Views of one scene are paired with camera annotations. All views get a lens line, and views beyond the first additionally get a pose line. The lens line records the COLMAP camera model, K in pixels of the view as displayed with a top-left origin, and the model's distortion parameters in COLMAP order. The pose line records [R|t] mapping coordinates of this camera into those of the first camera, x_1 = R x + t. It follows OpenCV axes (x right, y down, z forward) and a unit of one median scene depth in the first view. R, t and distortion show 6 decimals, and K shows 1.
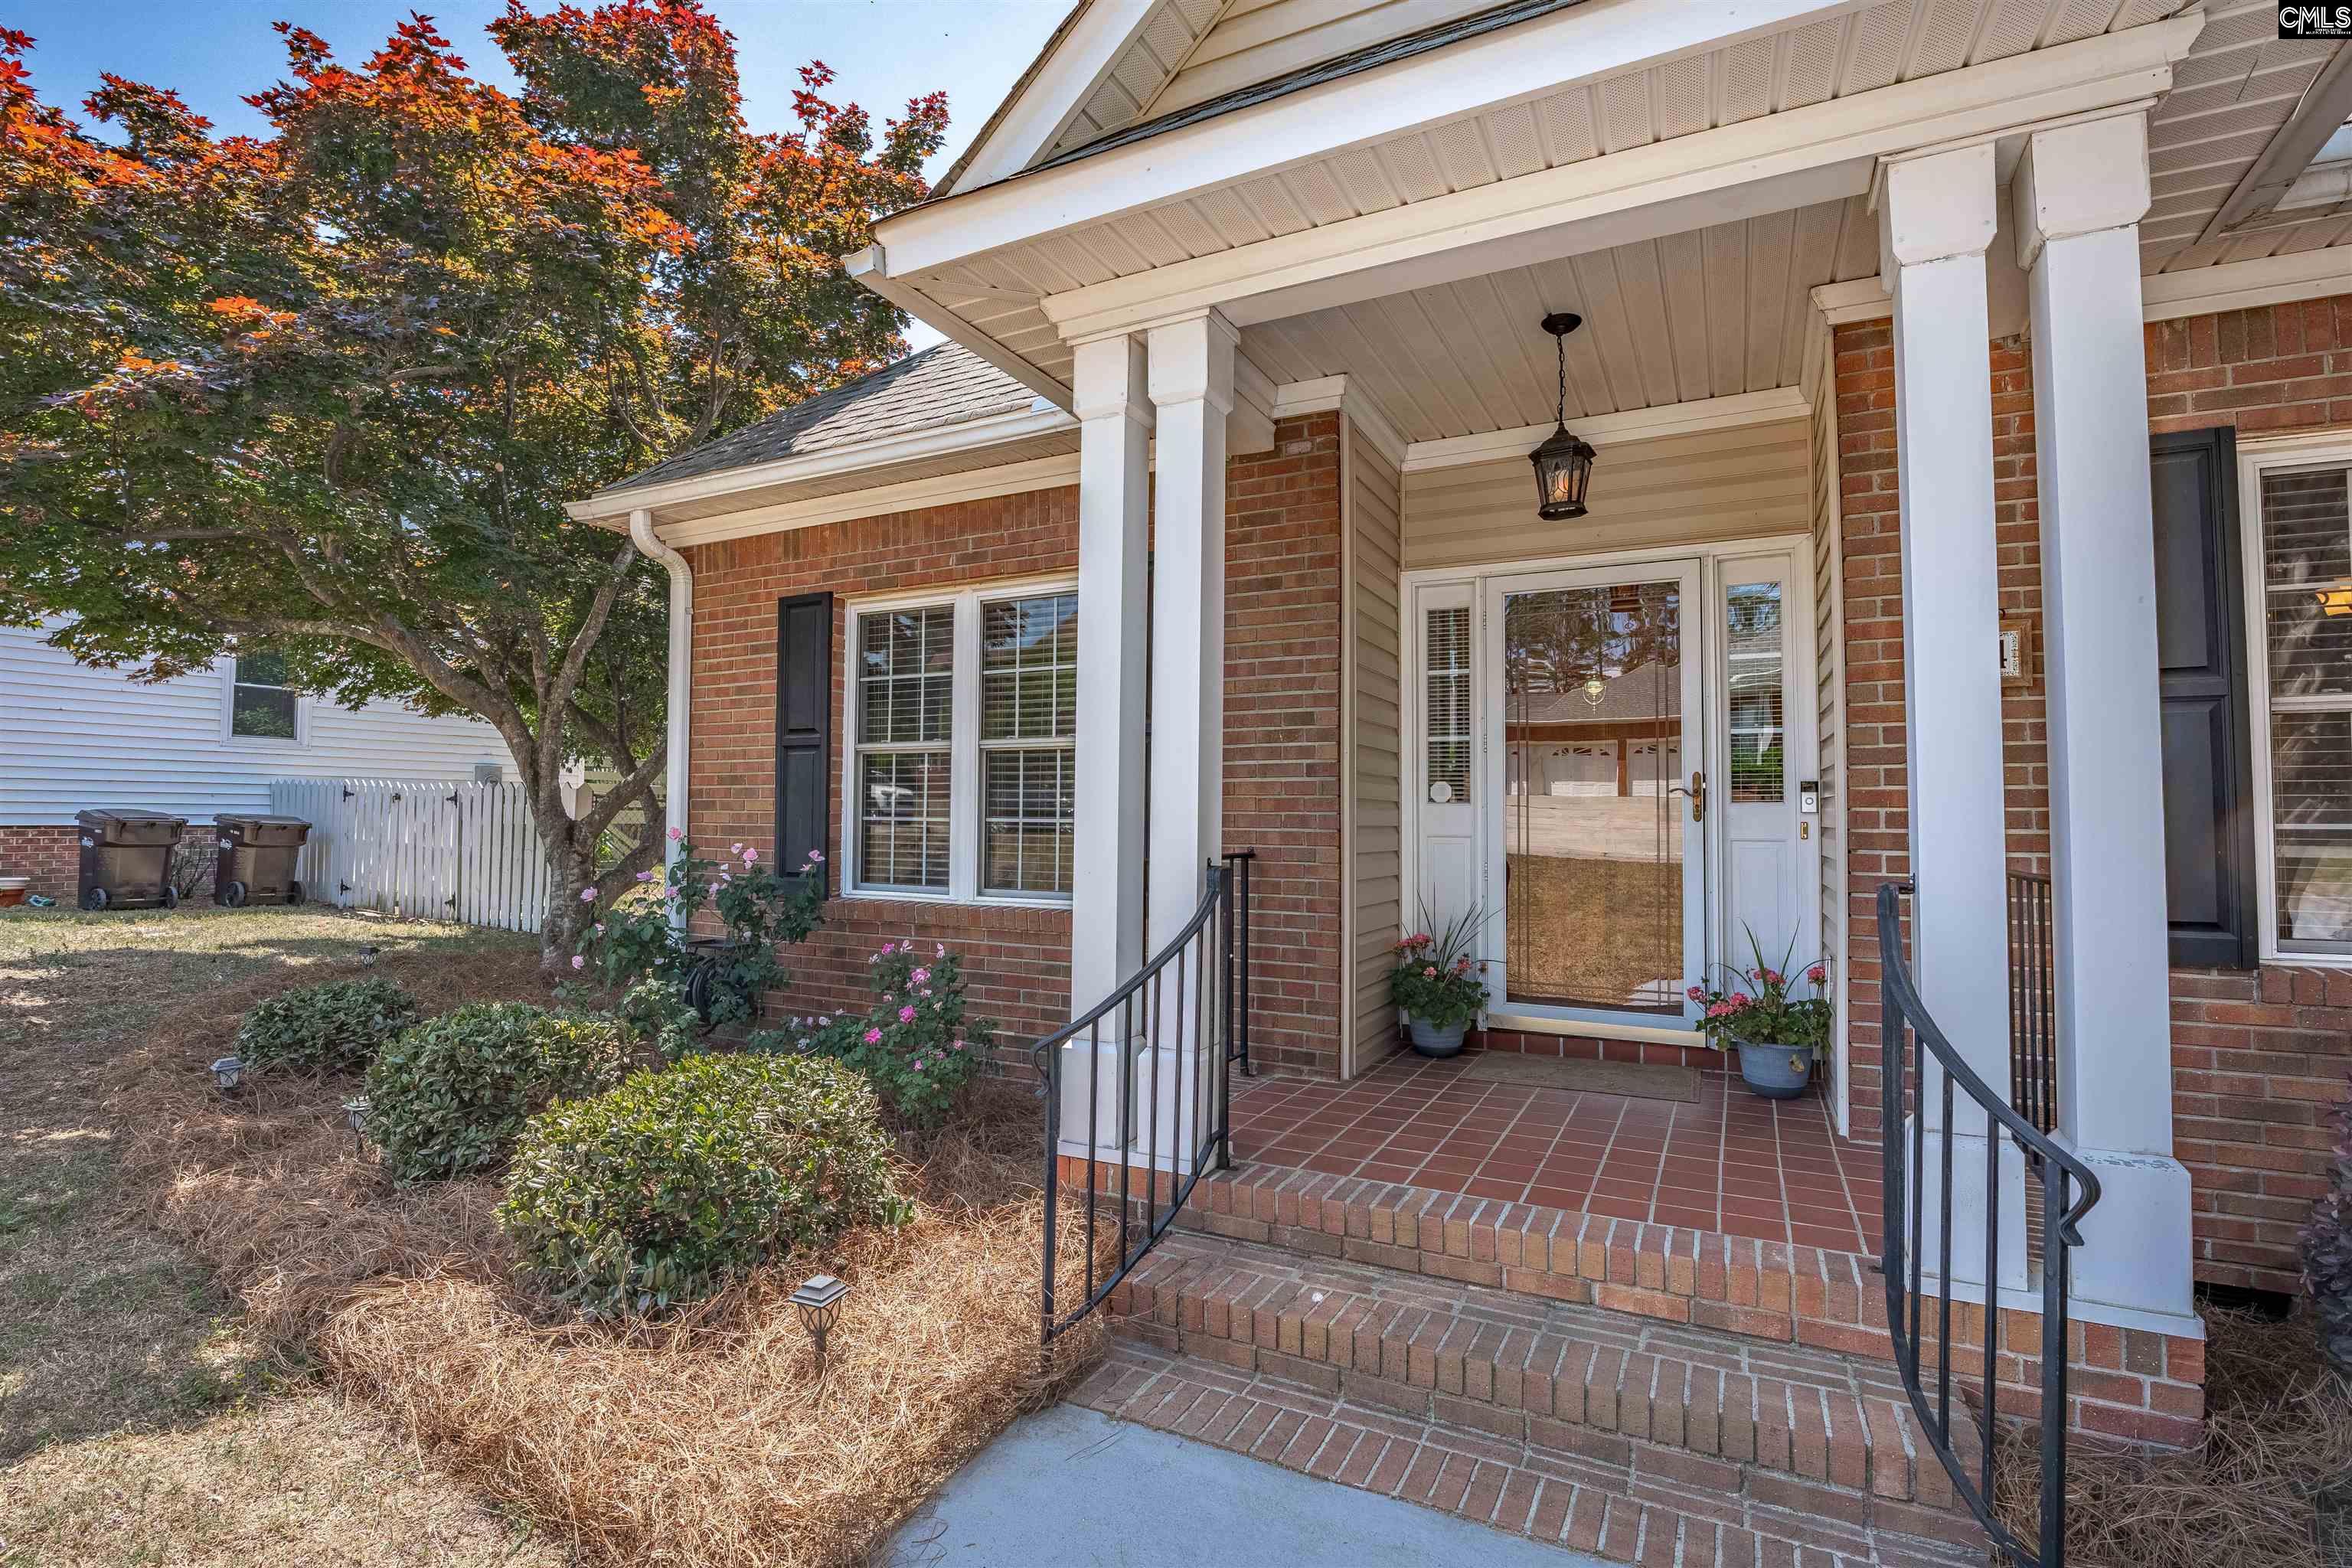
lens RADIAL K [[1102.7, 0, 1173.9], [0, 1102.7, 776.9], [0, 0, 1]] dist [-0.054614, 0.026583]
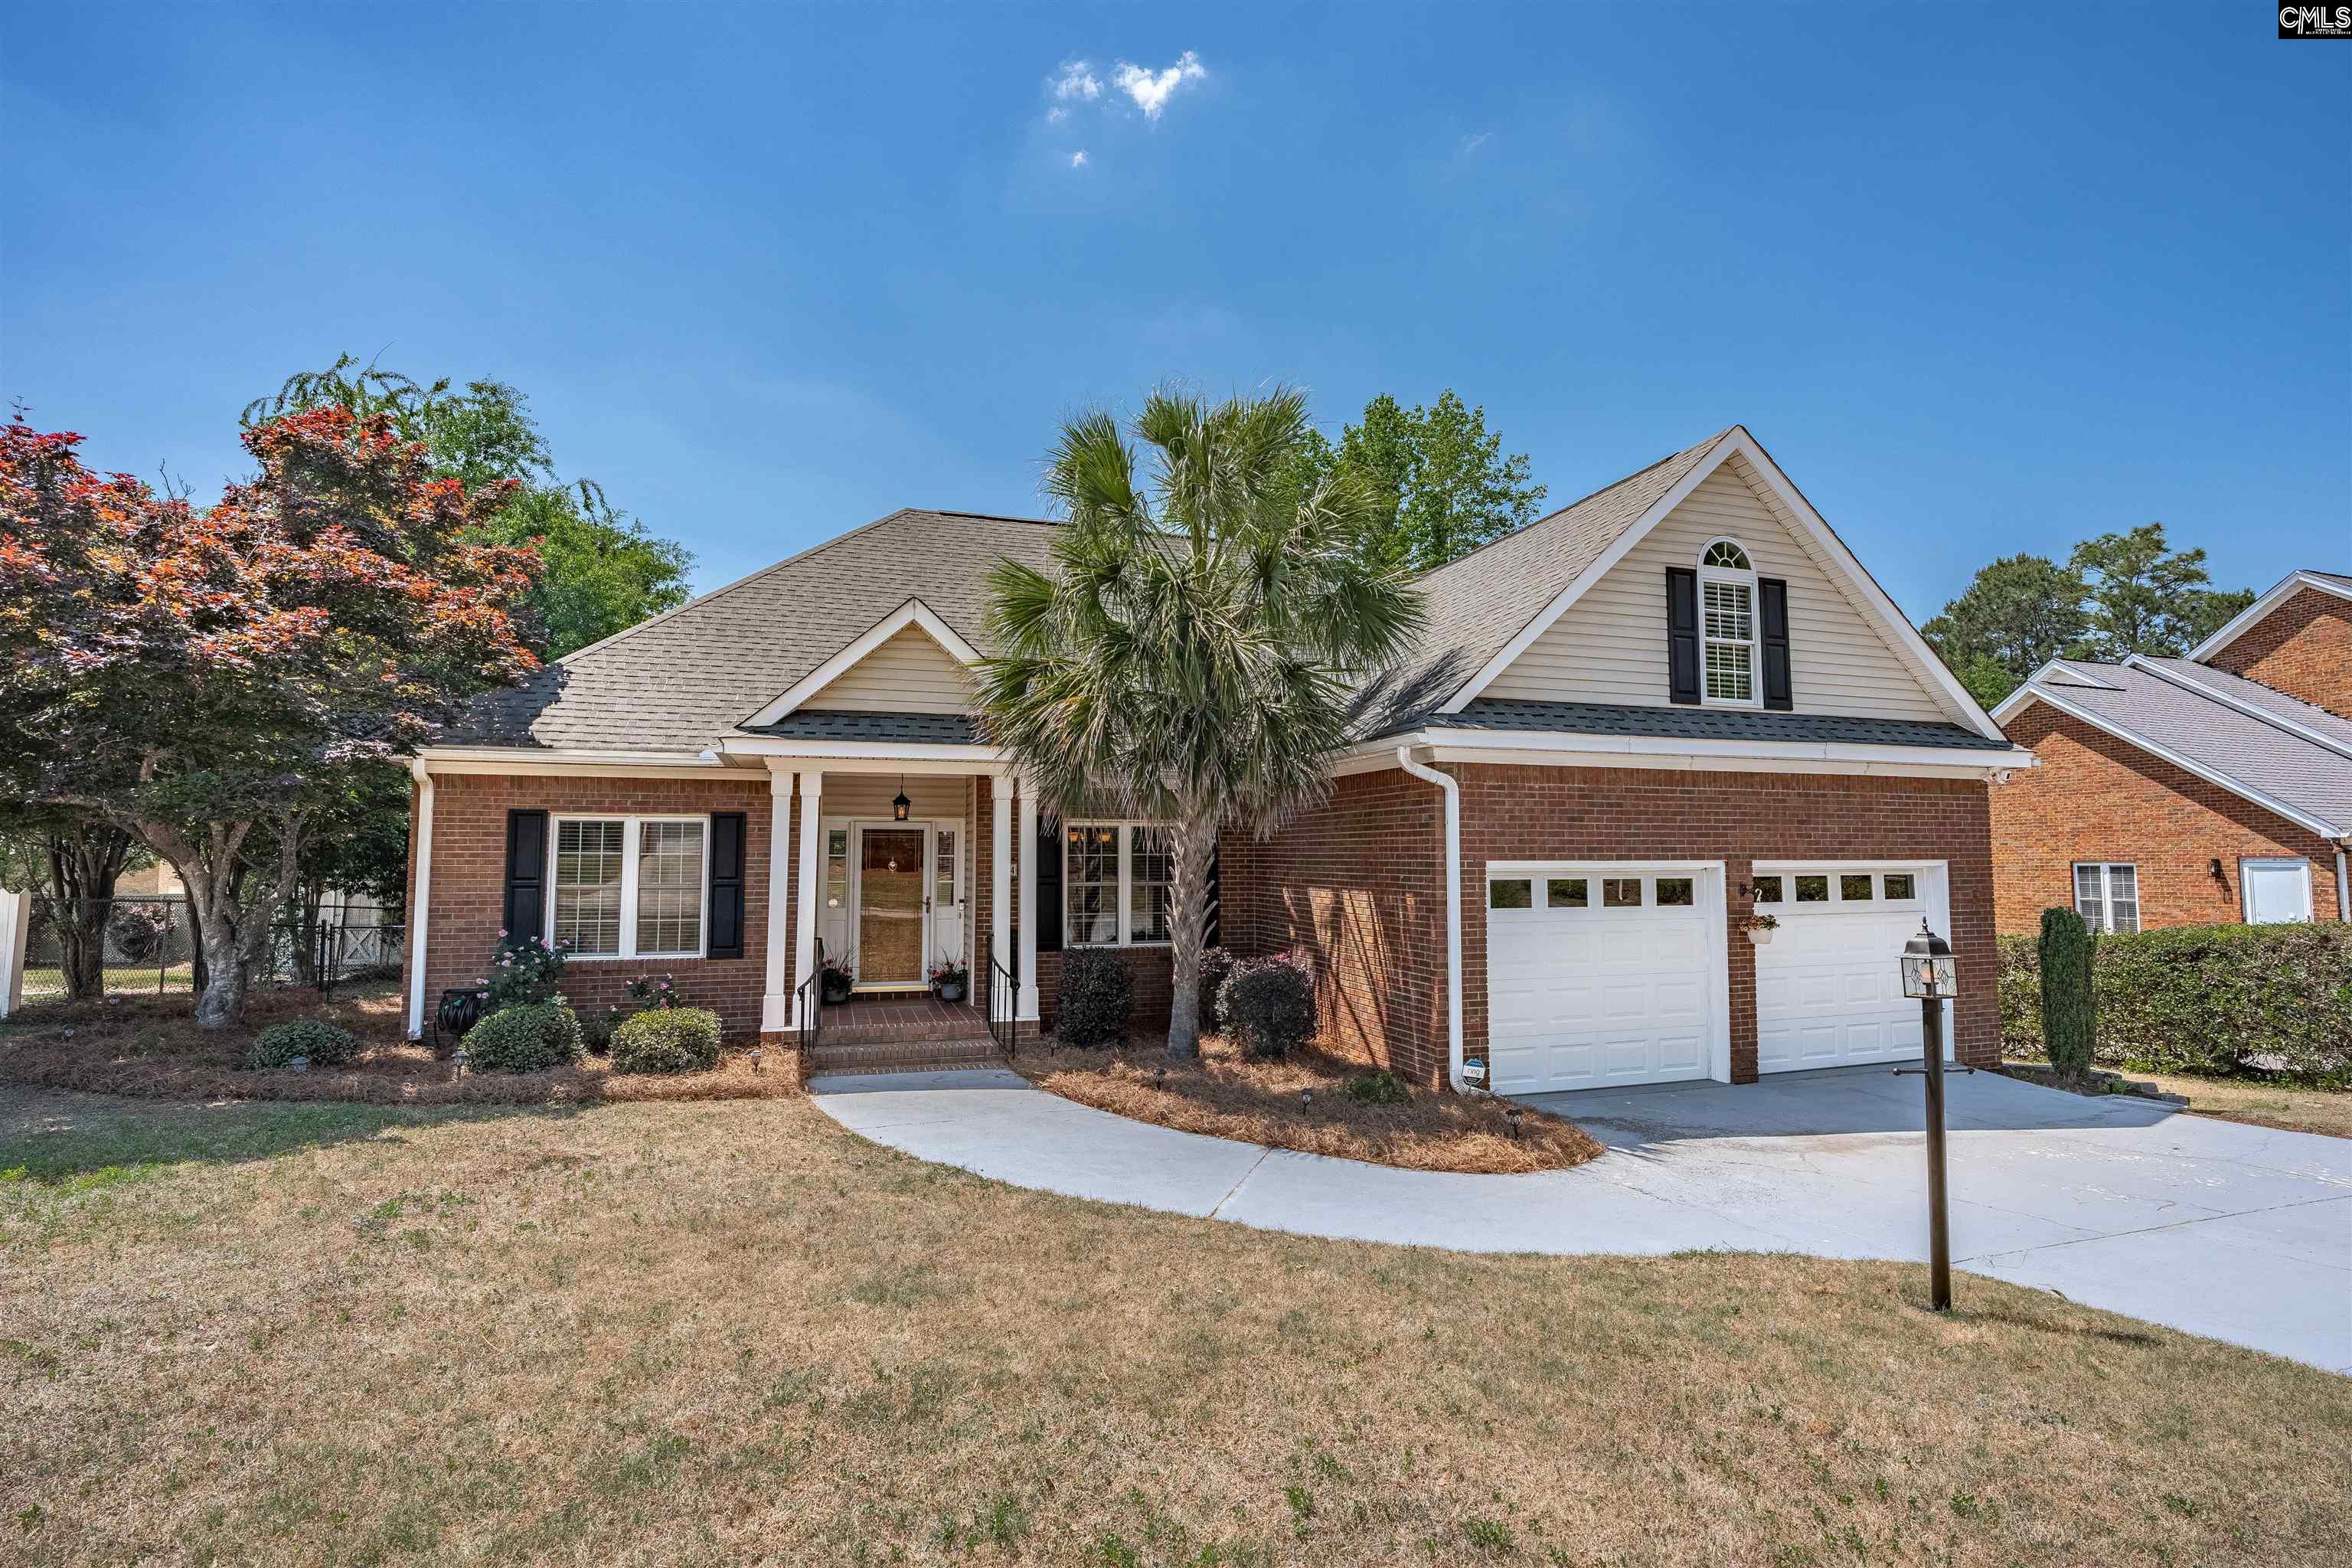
lens RADIAL K [[1102.7, 0, 1173.9], [0, 1102.7, 776.9], [0, 0, 1]] dist [-0.054614, 0.026583]
pose [[0.705681, 0.049879, 0.706771, -1.121492], [-0.015702, 0.998375, -0.054782, -0.168914], [-0.708355, 0.027561, 0.705318, -1.514575]]
